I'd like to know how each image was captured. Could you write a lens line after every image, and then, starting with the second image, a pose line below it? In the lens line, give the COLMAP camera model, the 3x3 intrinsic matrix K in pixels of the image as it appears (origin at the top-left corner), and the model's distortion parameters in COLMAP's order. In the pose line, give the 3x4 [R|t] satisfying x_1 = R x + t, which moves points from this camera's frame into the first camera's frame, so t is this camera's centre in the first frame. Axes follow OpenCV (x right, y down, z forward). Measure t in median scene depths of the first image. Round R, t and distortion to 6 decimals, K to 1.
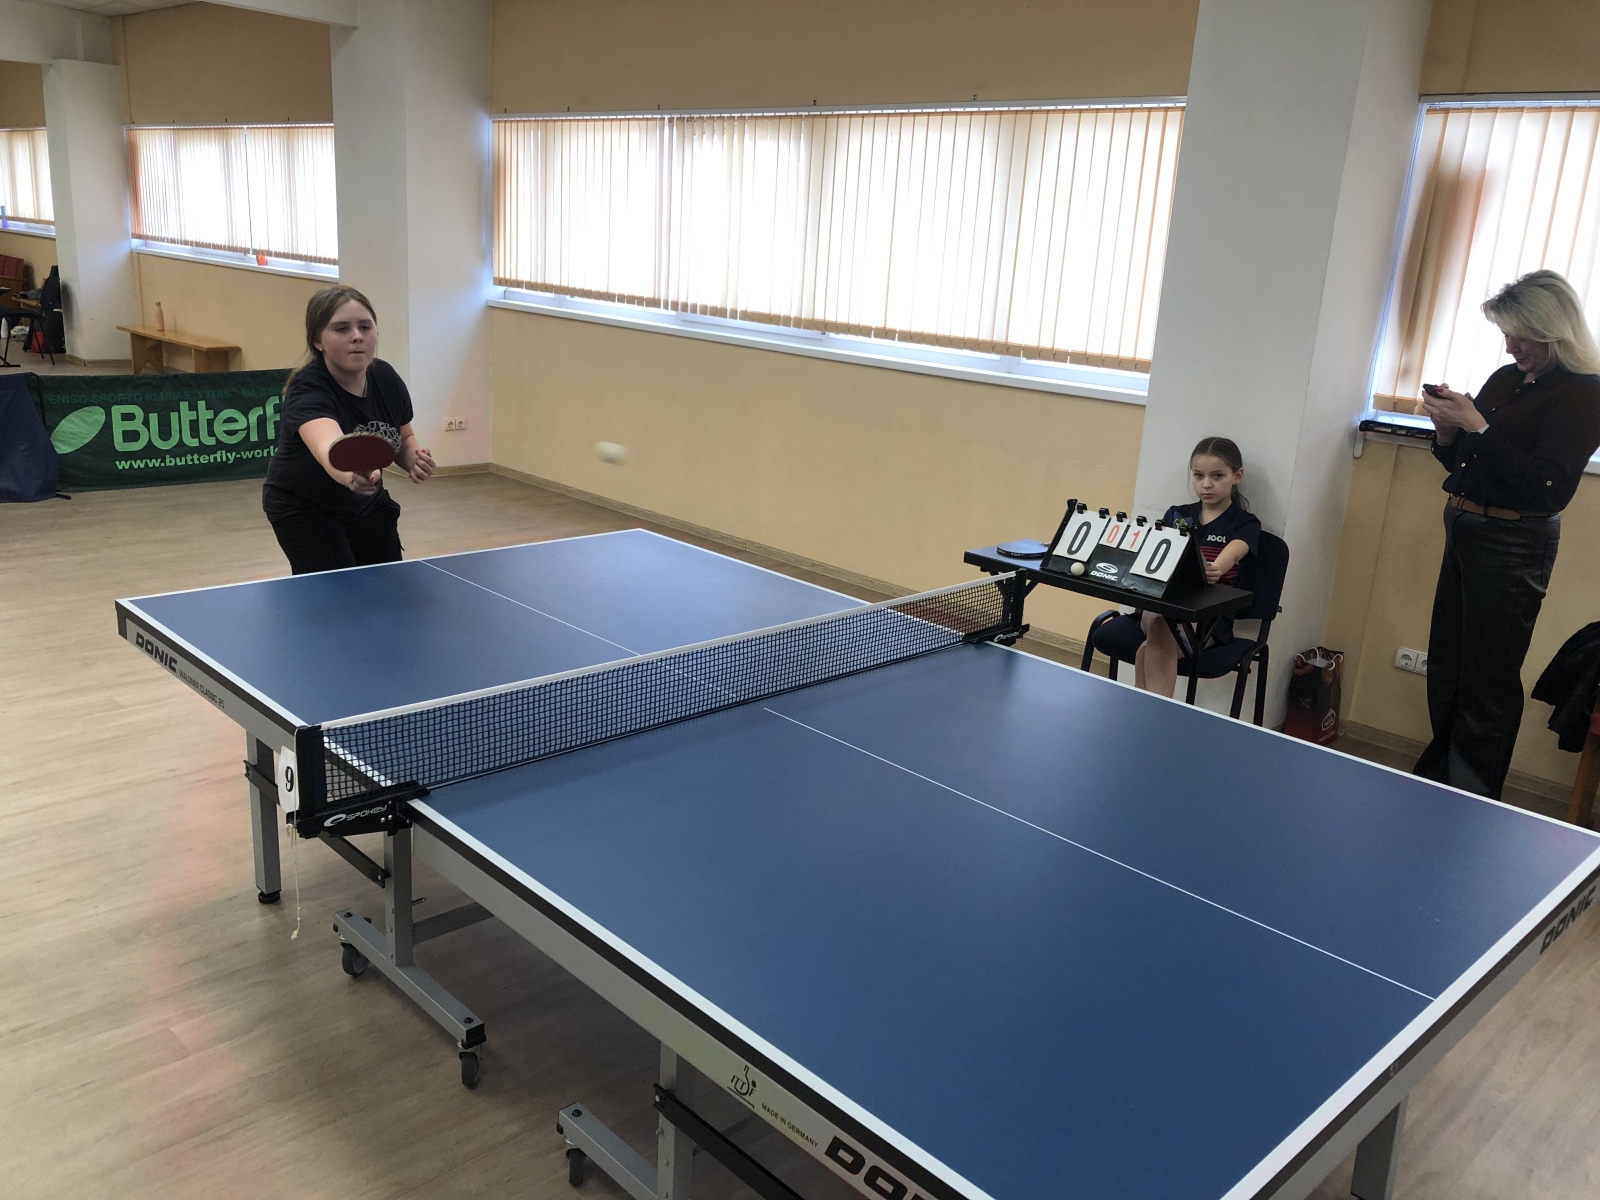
lens RADIAL K [[1368.6, 0, 749.9], [0, 1368.6, 590.1], [0, 0, 1]] dist [0.014617, -0.000471]
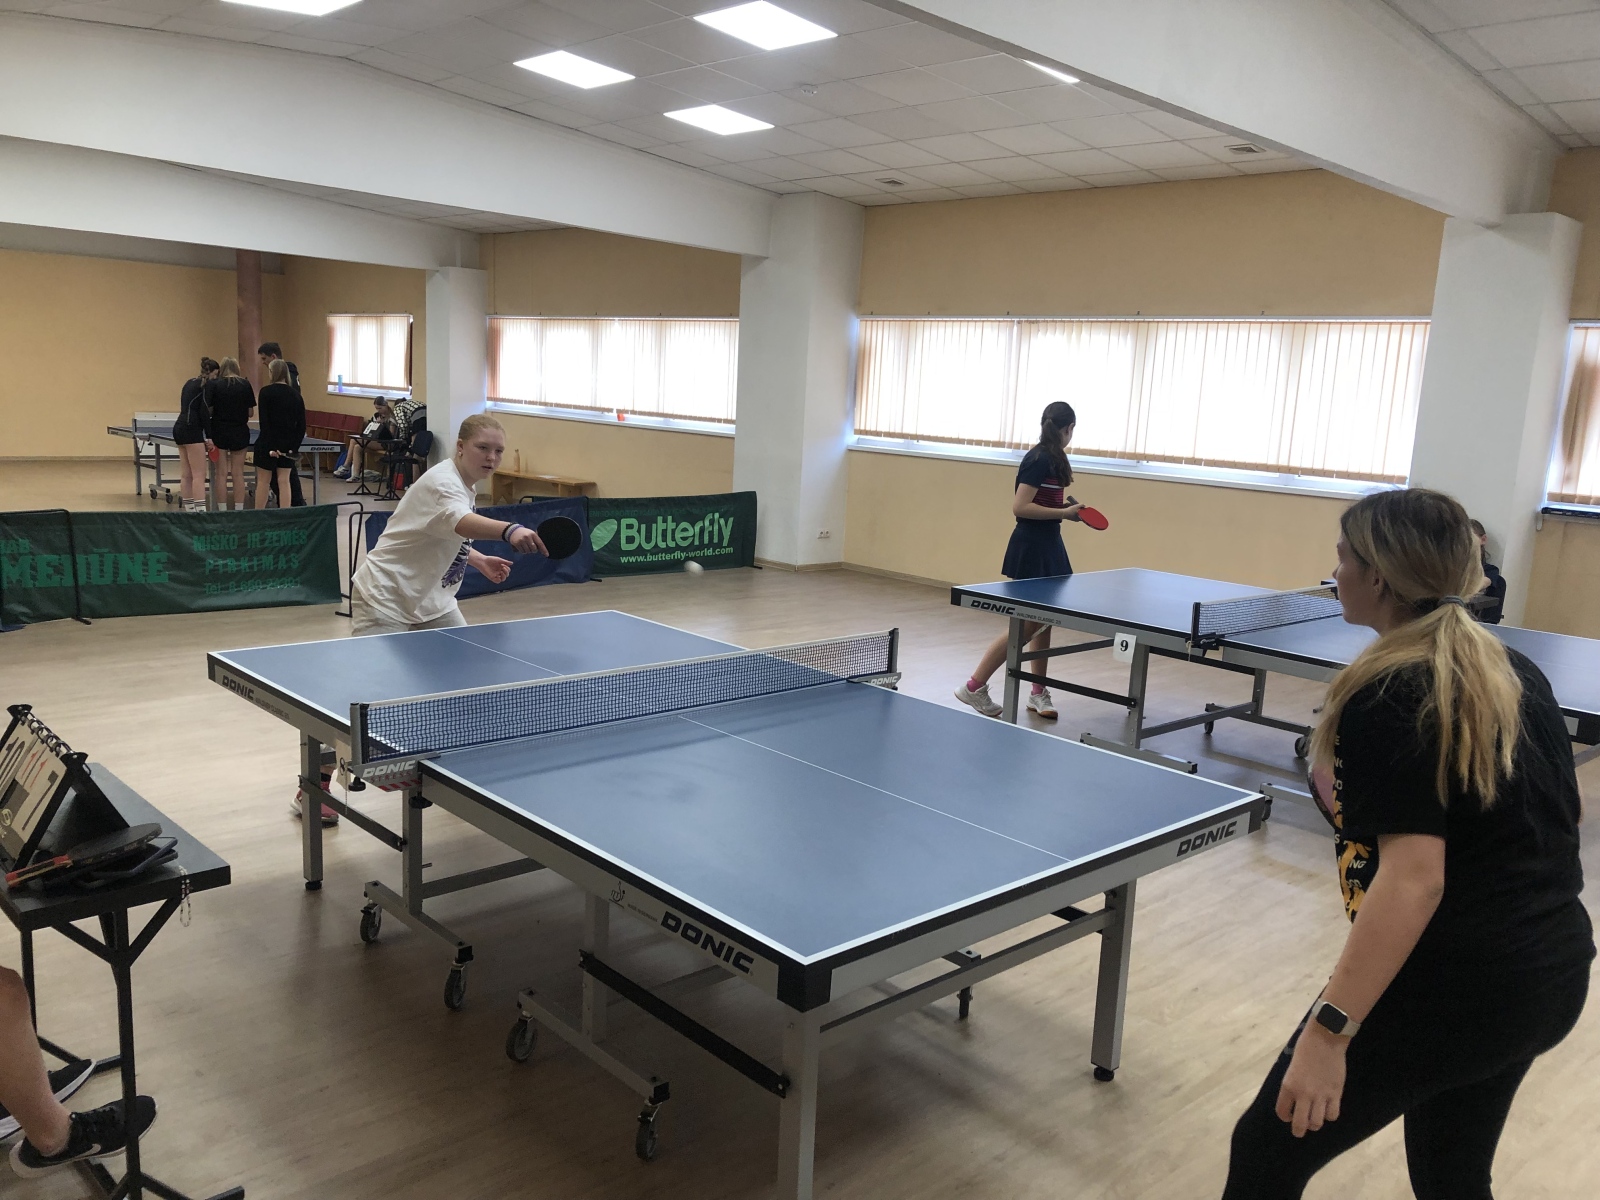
lens RADIAL K [[1292.7, 0, 796.1], [0, 1292.7, 614.0], [0, 0, 1]] dist [0.046322, -0.055283]
pose [[0.999713, -0.006172, -0.023165, -0.241933], [0.004321, 0.996855, -0.079129, 0.072394], [0.023581, 0.079007, 0.996595, -0.337613]]
